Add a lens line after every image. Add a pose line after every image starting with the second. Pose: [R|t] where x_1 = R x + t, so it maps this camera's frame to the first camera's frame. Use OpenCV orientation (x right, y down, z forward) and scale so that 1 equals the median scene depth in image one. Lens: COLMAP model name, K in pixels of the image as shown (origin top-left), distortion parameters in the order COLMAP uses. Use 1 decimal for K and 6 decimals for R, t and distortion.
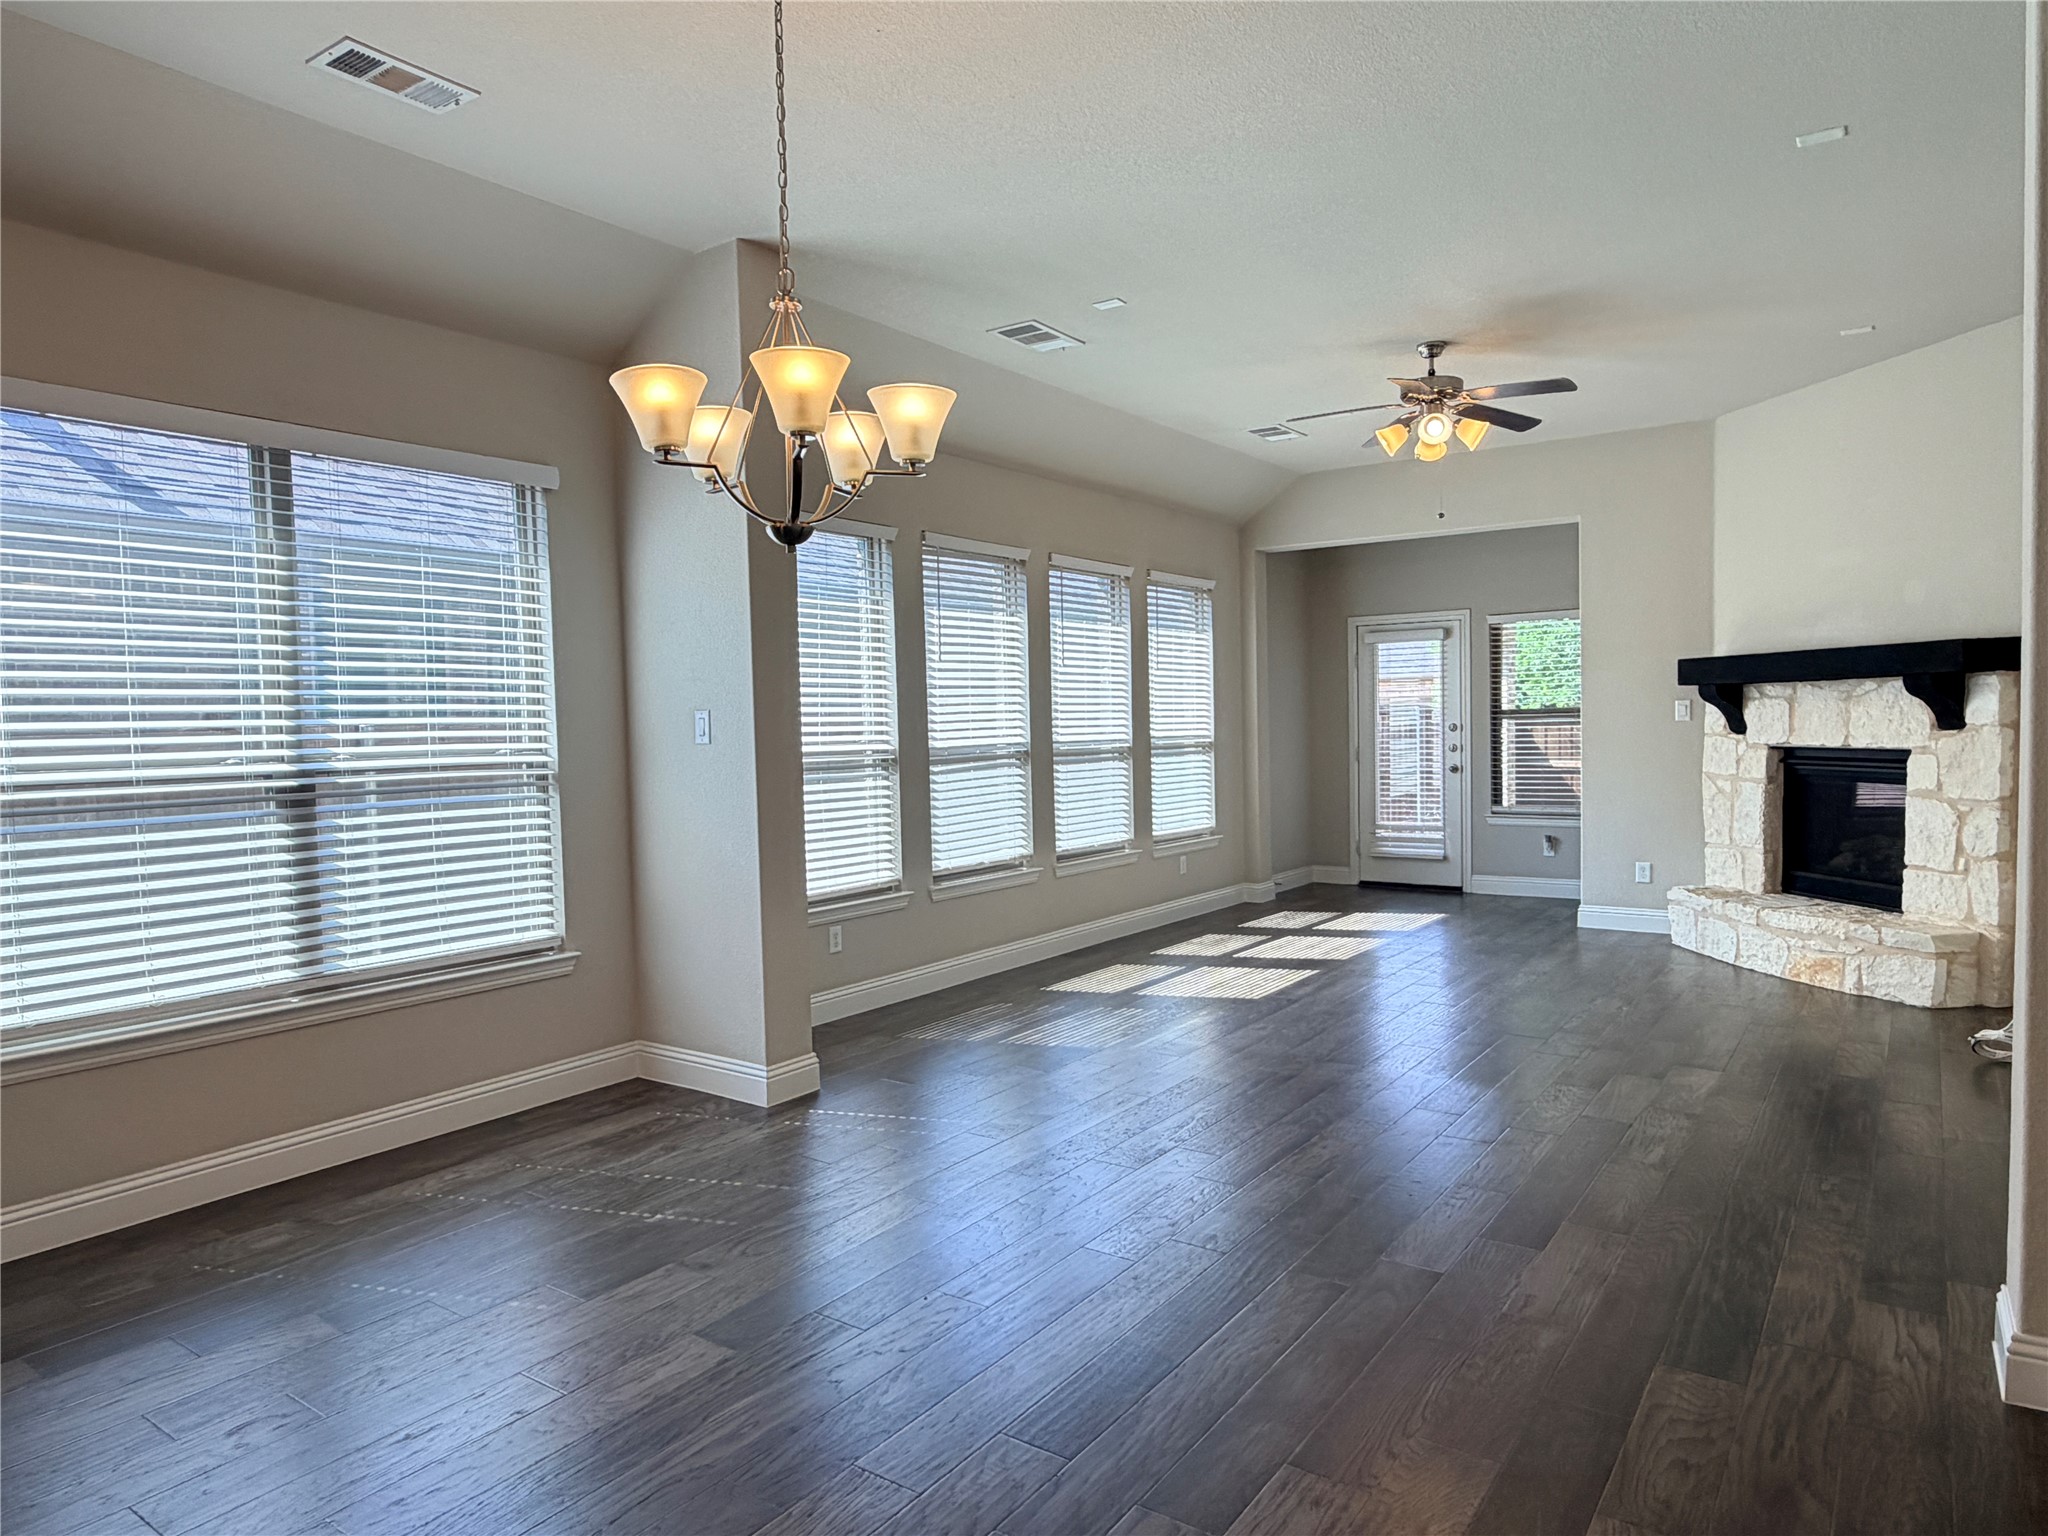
lens RADIAL K [[1250.4, 0, 1007.9], [0, 1250.4, 779.9], [0, 0, 1]] dist [-0.023204, 0.006305]
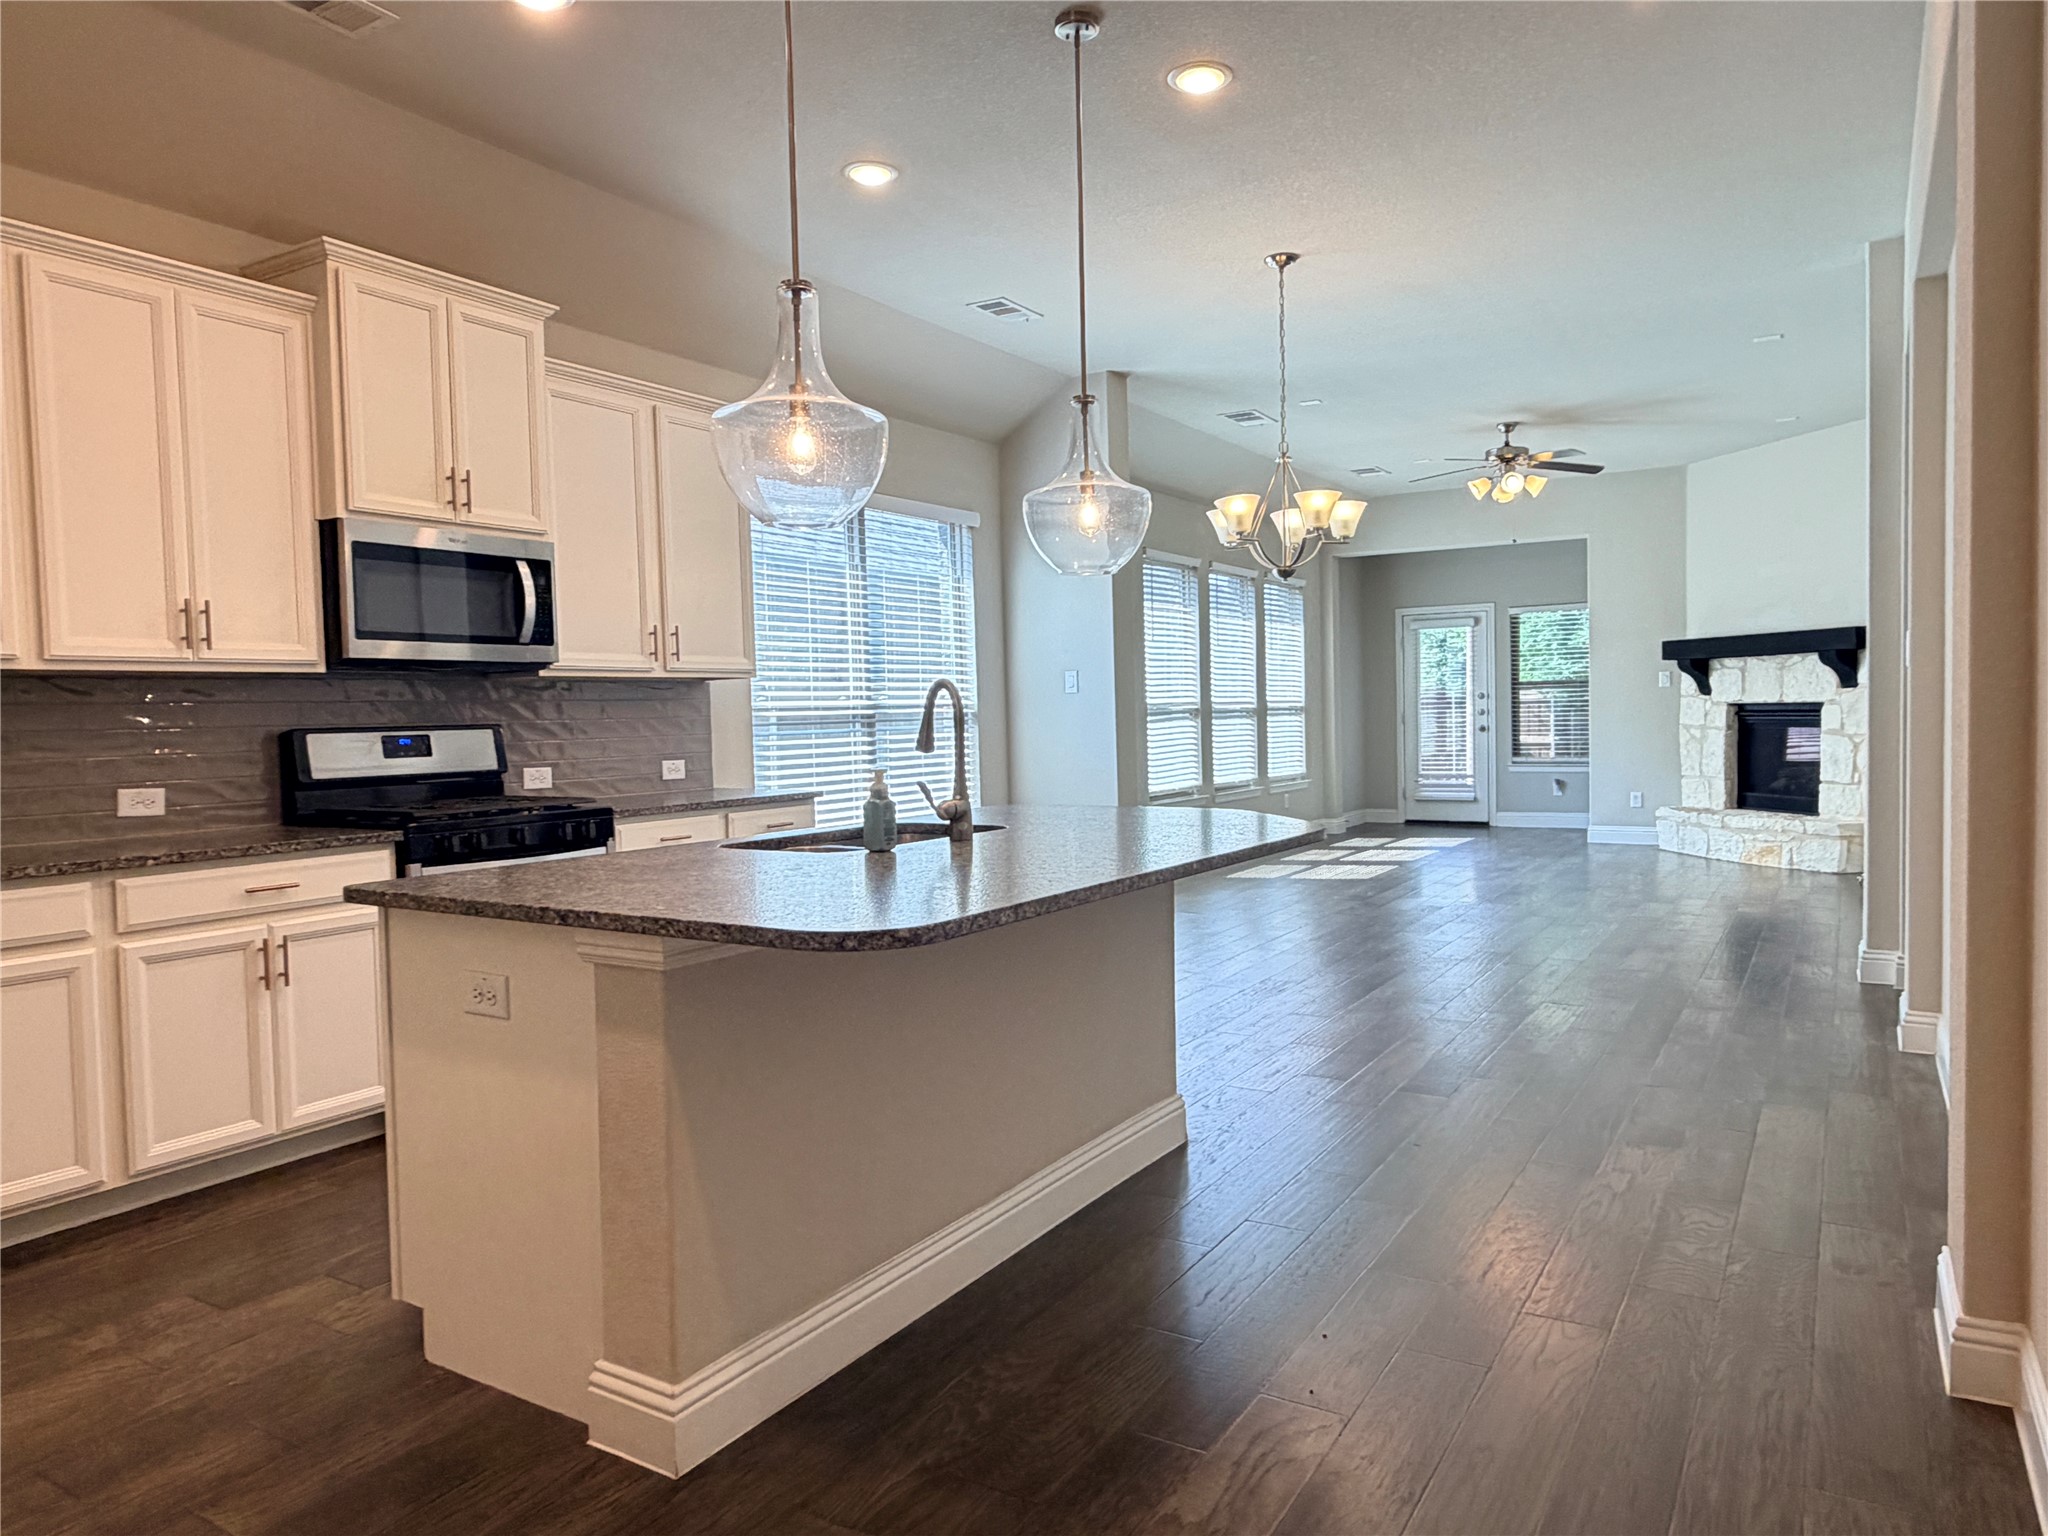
lens RADIAL K [[1310.3, 0, 1030.5], [0, 1310.3, 769.5], [0, 0, 1]] dist [-0.007660, -0.004387]
pose [[0.997172, -0.005633, 0.074944, -0.280832], [0.005845, 0.999979, -0.002614, 0.047098], [-0.074928, 0.003045, 0.997184, -0.409771]]
